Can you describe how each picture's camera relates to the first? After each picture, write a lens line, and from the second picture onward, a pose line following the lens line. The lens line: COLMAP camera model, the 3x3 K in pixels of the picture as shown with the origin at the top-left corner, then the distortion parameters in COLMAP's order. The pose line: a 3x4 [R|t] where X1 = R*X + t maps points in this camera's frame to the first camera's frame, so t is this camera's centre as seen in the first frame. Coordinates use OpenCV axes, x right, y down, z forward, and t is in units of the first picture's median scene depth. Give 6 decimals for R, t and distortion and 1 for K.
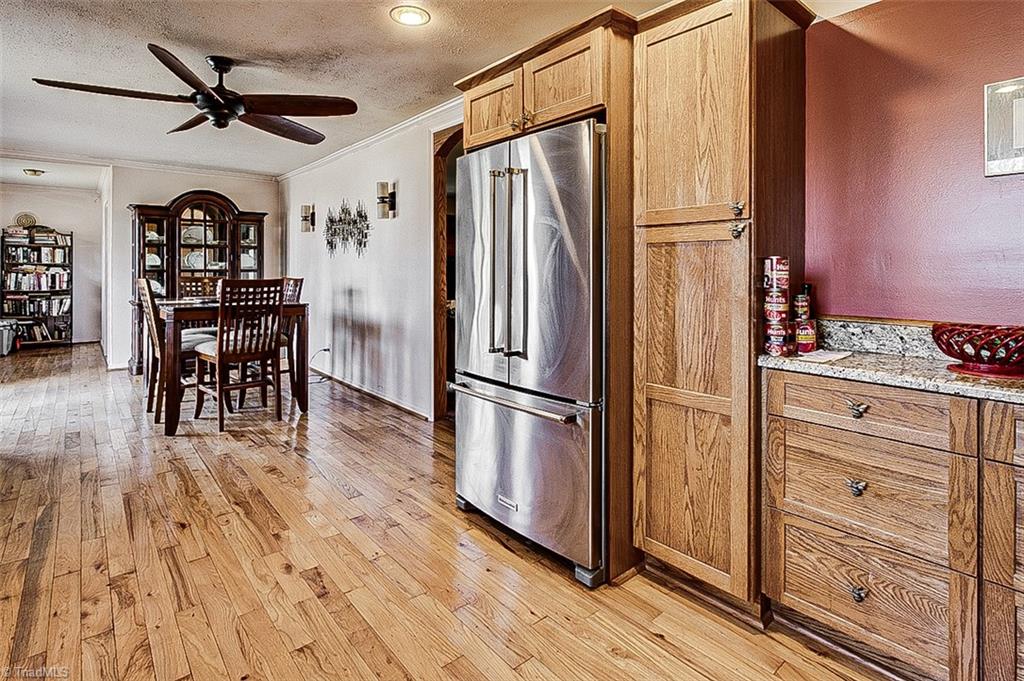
lens RADIAL K [[515.1, 0, 506.0], [0, 515.1, 271.1], [0, 0, 1]] dist [-0.000464, 0.001053]
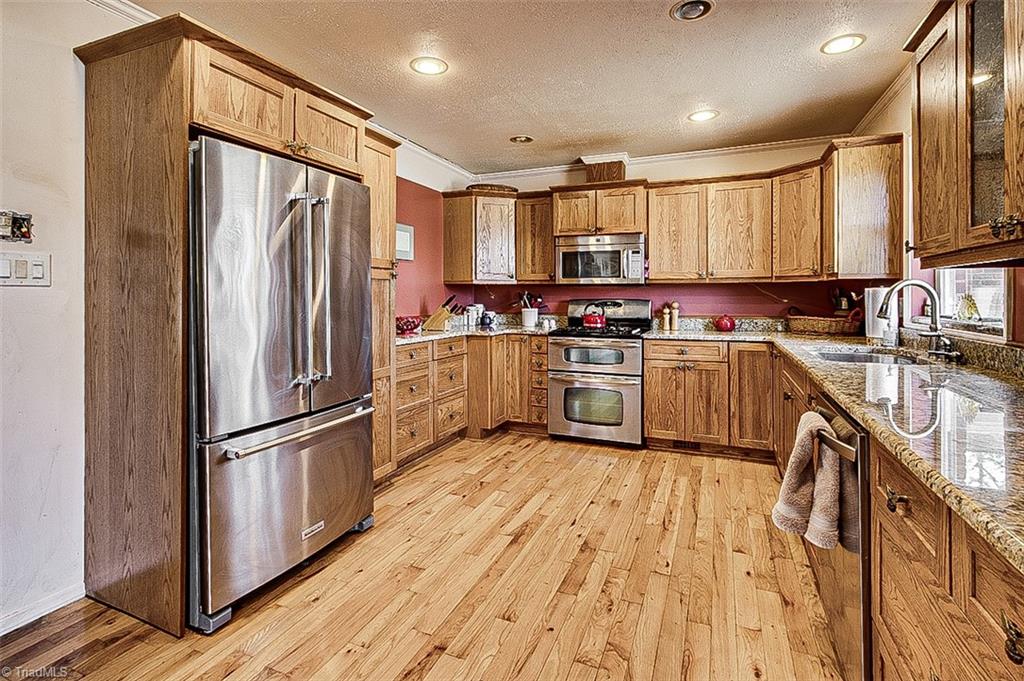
lens RADIAL K [[488.0, 0, 507.2], [0, 488.0, 295.0], [0, 0, 1]] dist [0.000377, 0.000532]
pose [[-0.445703, -0.001499, 0.895180, -1.136450], [0.000954, 0.999997, 0.002149, -0.007689], [-0.895180, 0.001812, -0.445700, 1.220146]]
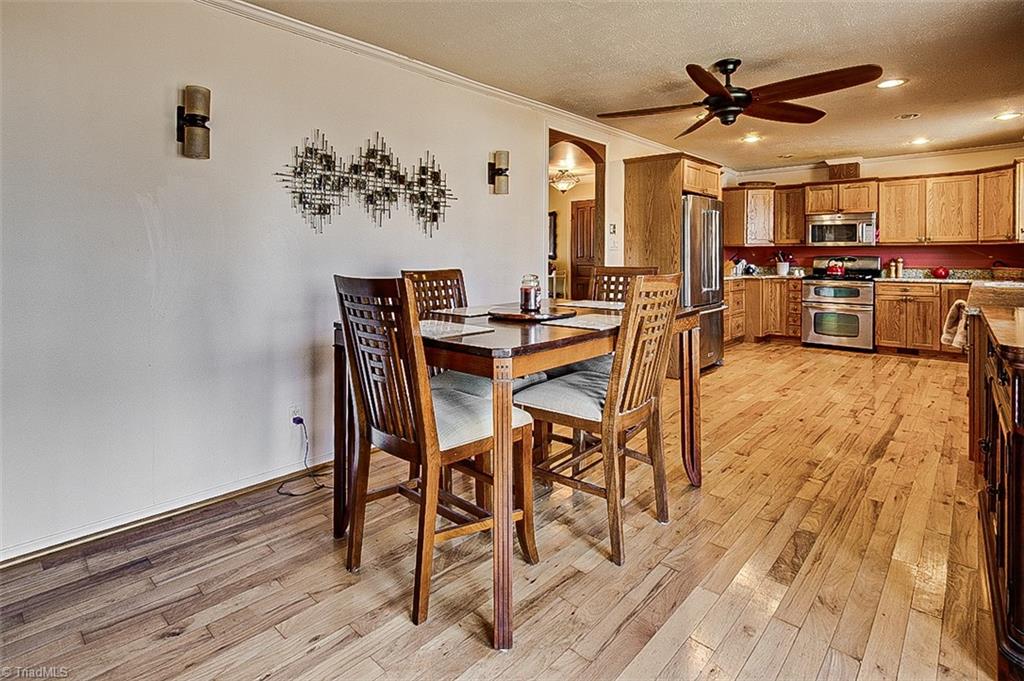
lens RADIAL K [[498.2, 0, 513.6], [0, 498.2, 260.6], [0, 0, 1]] dist [-0.001463, -0.000320]
pose [[-0.123836, -0.013614, 0.992209, -2.384207], [0.002406, 0.999899, 0.014020, -0.005721], [-0.992300, 0.004124, -0.123790, 2.436049]]
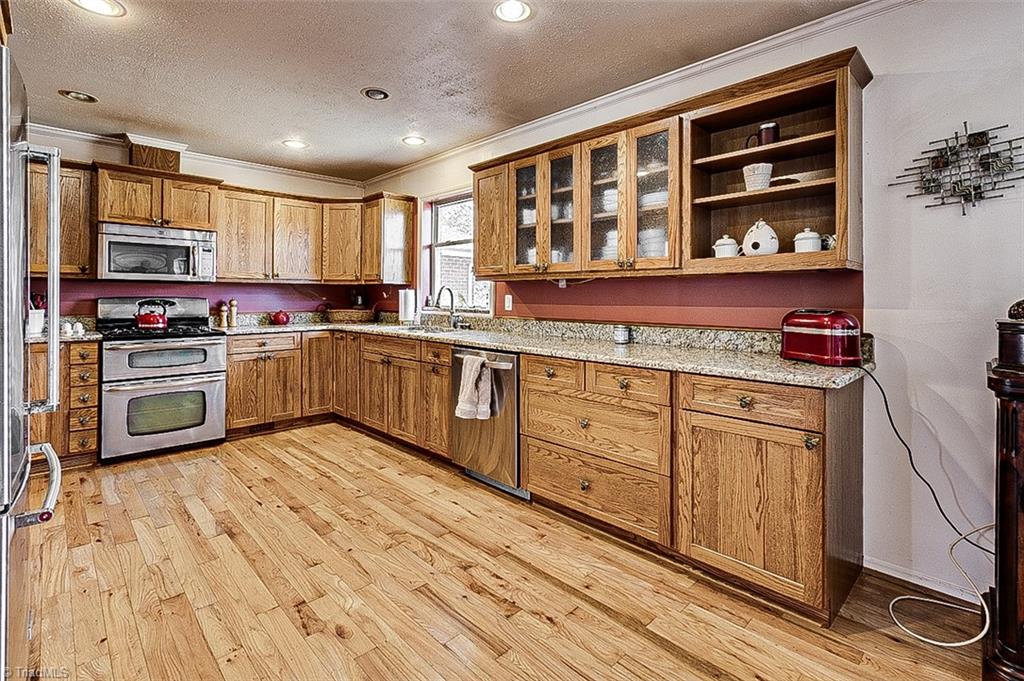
lens RADIAL K [[482.0, 0, 502.7], [0, 482.0, 292.8], [0, 0, 1]] dist [-0.002644, 0.000589]
pose [[-0.998328, -0.007426, -0.057327, -0.672490], [-0.007152, 0.999962, -0.004988, -0.002284], [0.057362, -0.004569, -0.998343, 1.907860]]
